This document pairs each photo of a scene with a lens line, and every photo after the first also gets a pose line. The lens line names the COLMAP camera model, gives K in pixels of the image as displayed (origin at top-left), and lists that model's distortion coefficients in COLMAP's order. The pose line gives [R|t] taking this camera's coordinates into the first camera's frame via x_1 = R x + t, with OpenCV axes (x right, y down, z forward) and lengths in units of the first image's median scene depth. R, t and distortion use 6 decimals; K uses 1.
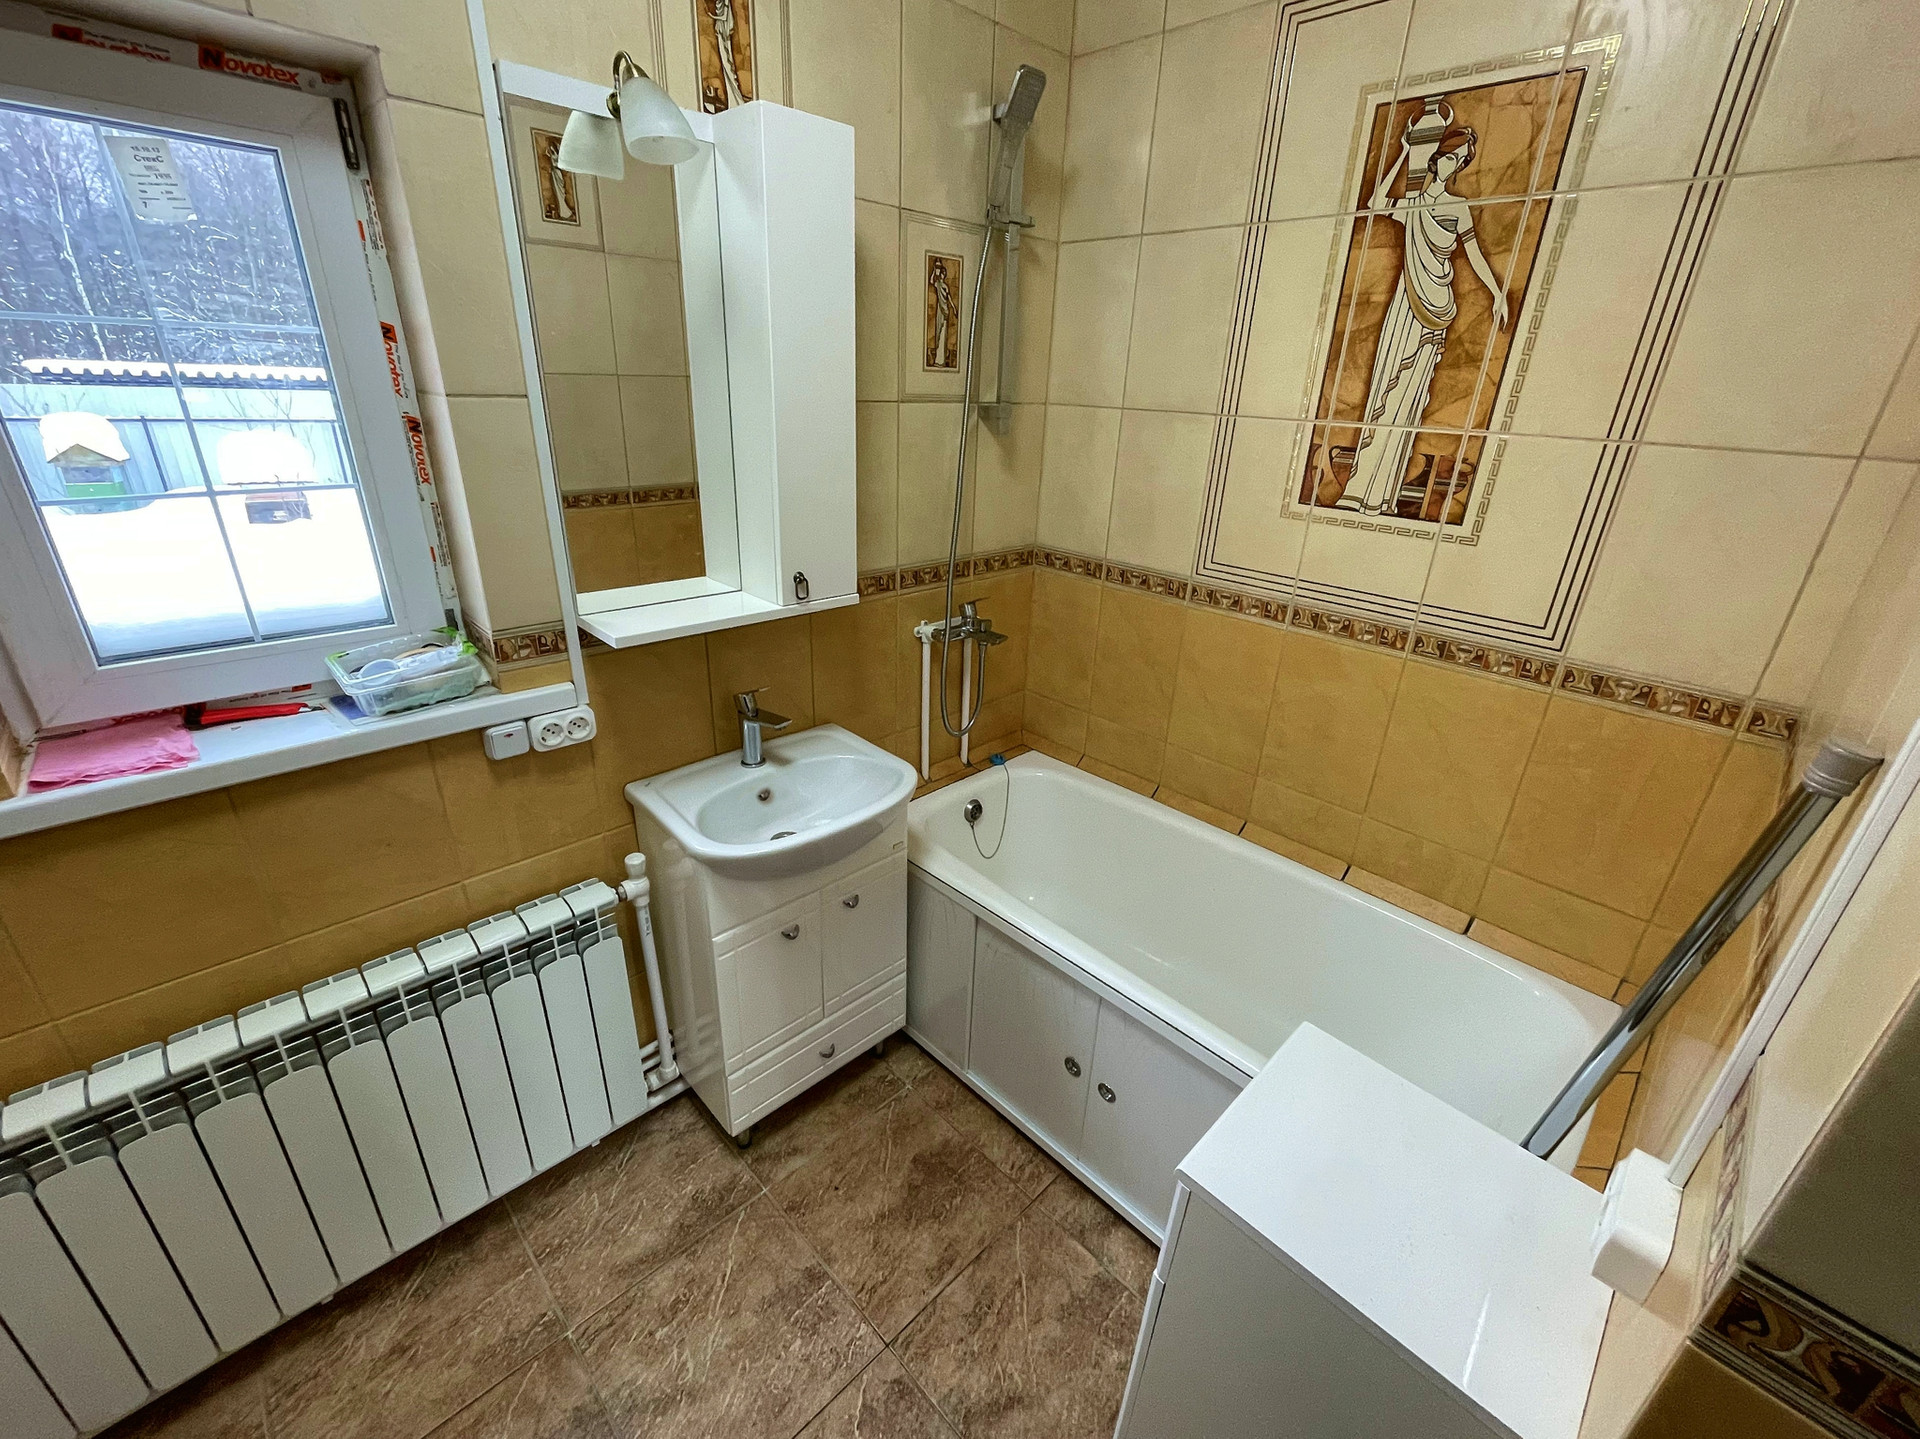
lens RADIAL K [[800.3, 0, 959.0], [0, 800.3, 714.1], [0, 0, 1]] dist [-0.001782, -0.000525]
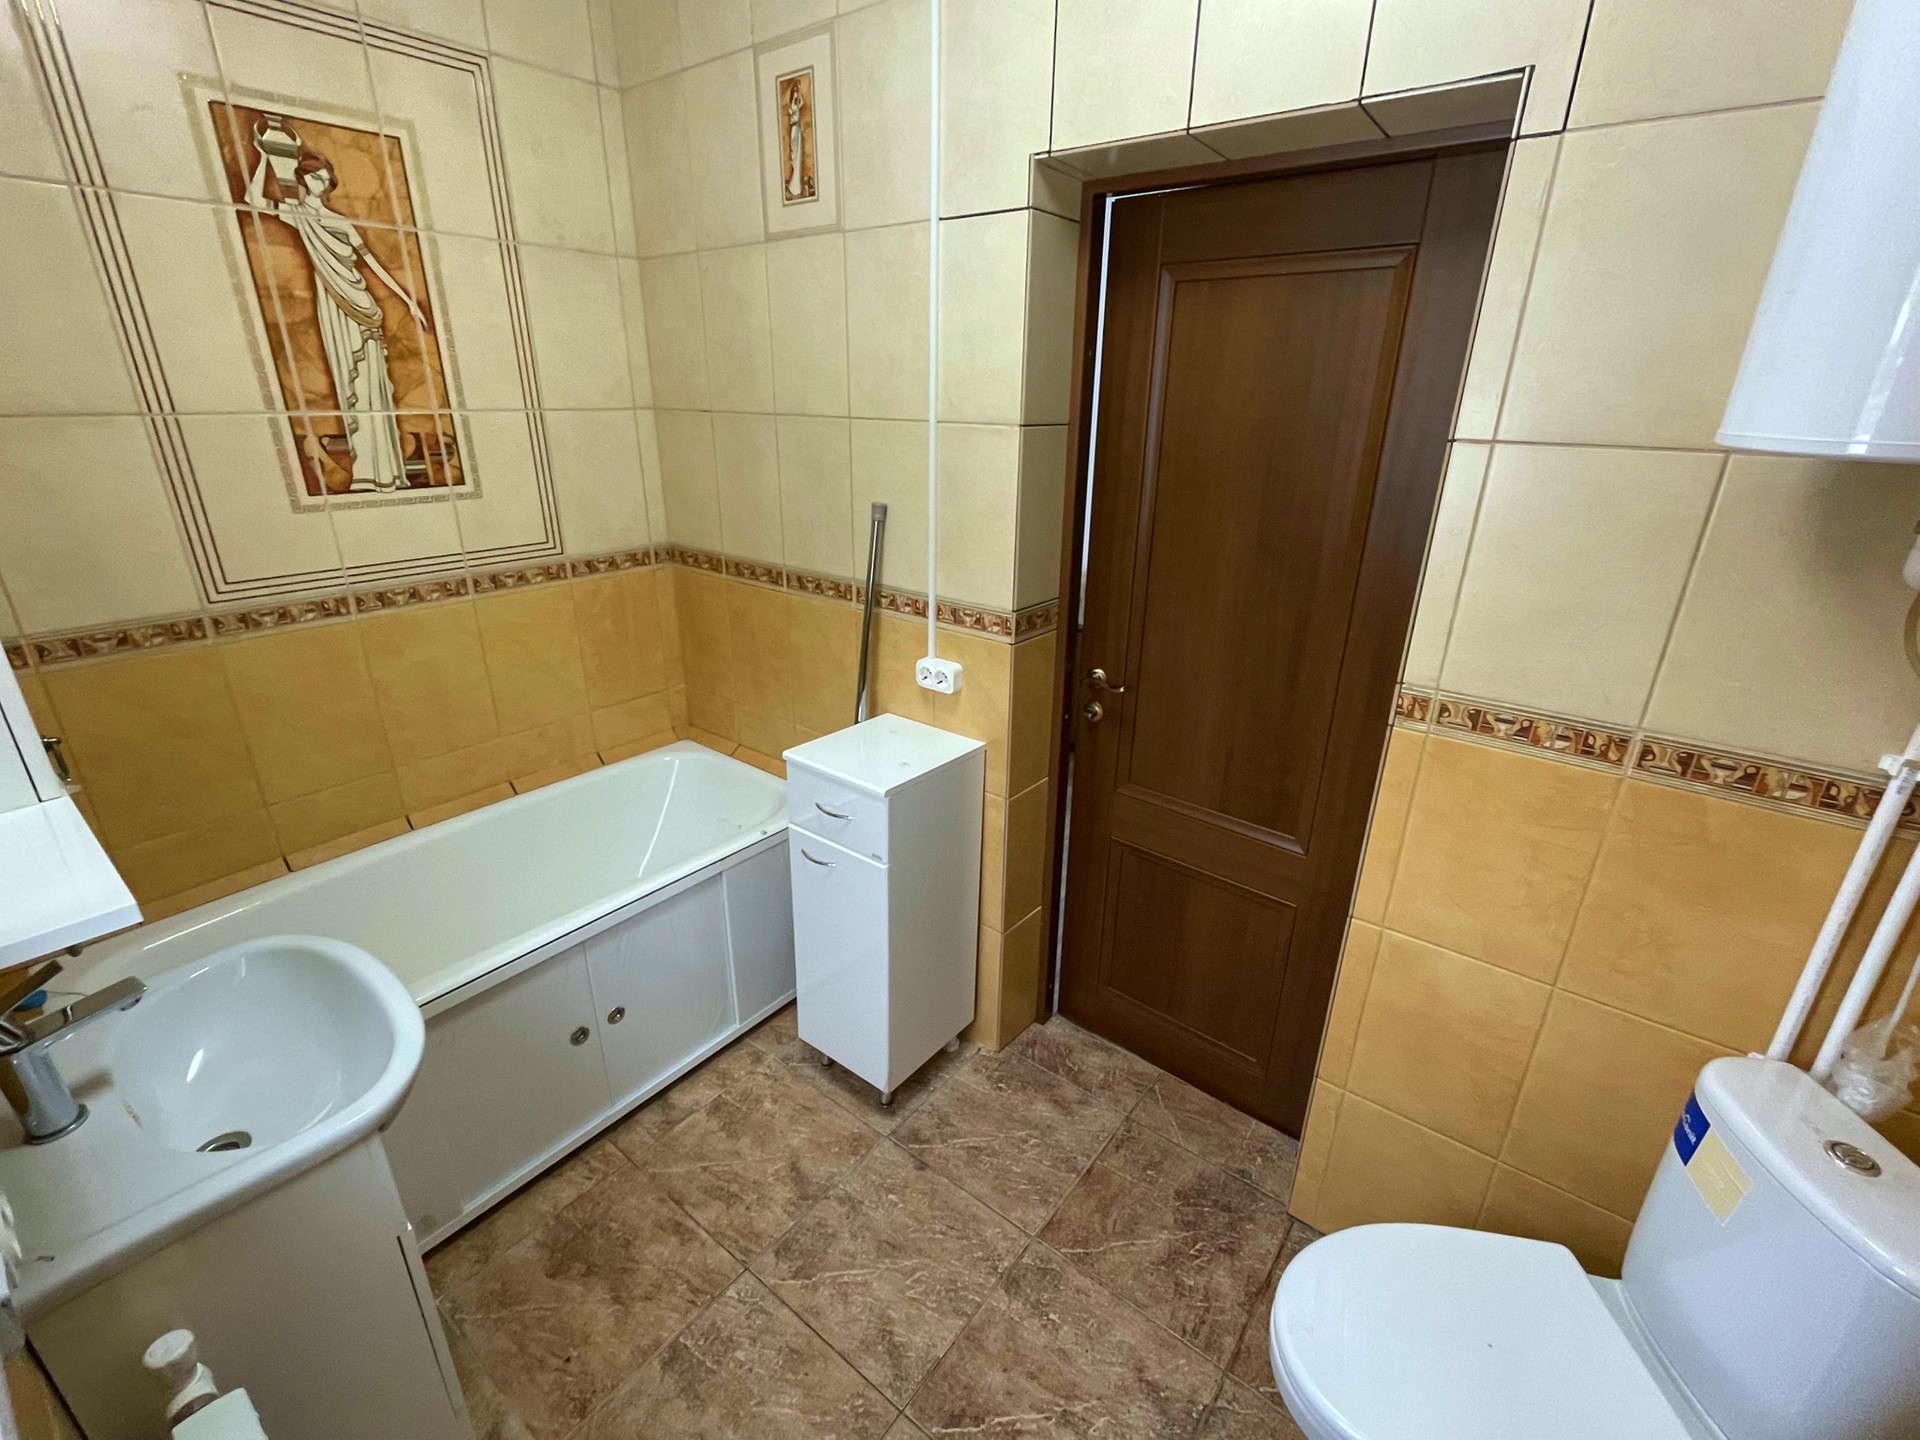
lens RADIAL K [[839.2, 0, 966.2], [0, 839.2, 709.6], [0, 0, 1]] dist [-0.003614, -0.000788]
pose [[-0.138200, -0.389742, 0.910495, -0.797786], [0.366821, 0.833795, 0.412588, -0.188517], [-0.919969, 0.391008, 0.027735, 0.361497]]
